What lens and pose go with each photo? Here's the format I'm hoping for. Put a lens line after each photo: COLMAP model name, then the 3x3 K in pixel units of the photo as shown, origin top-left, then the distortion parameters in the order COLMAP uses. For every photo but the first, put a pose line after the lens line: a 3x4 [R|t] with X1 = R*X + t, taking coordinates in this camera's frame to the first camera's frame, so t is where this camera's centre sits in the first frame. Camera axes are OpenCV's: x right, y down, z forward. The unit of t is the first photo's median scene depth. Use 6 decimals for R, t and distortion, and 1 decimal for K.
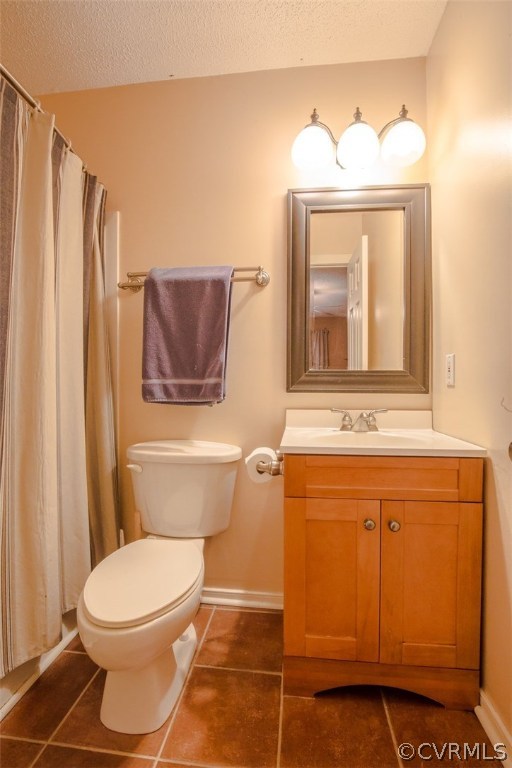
lens RADIAL K [[354.1, 0, 256.0], [0, 354.1, 380.6], [0, 0, 1]] dist [-0.036994, 0.006669]
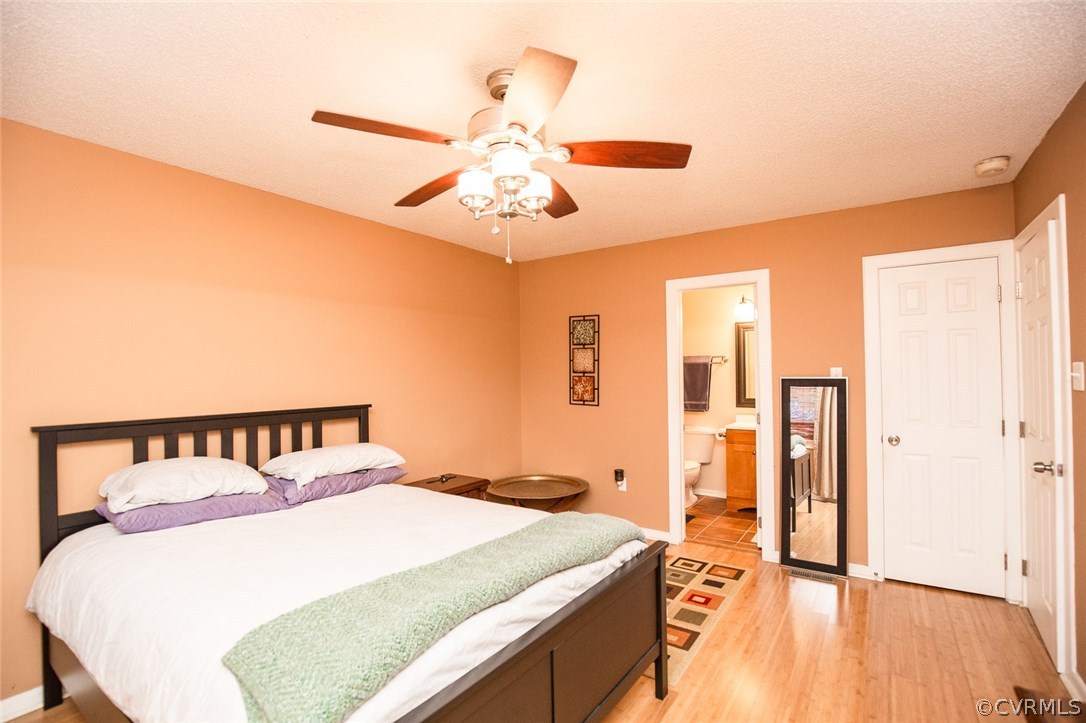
lens RADIAL K [[500.7, 0, 541.7], [0, 500.7, 361.9], [0, 0, 1]] dist [-0.036994, 0.006669]
pose [[0.874911, -0.019882, -0.483875, 0.605366], [0.005914, 0.999521, -0.030376, -0.191610], [0.484247, 0.023715, 0.874610, -2.742306]]
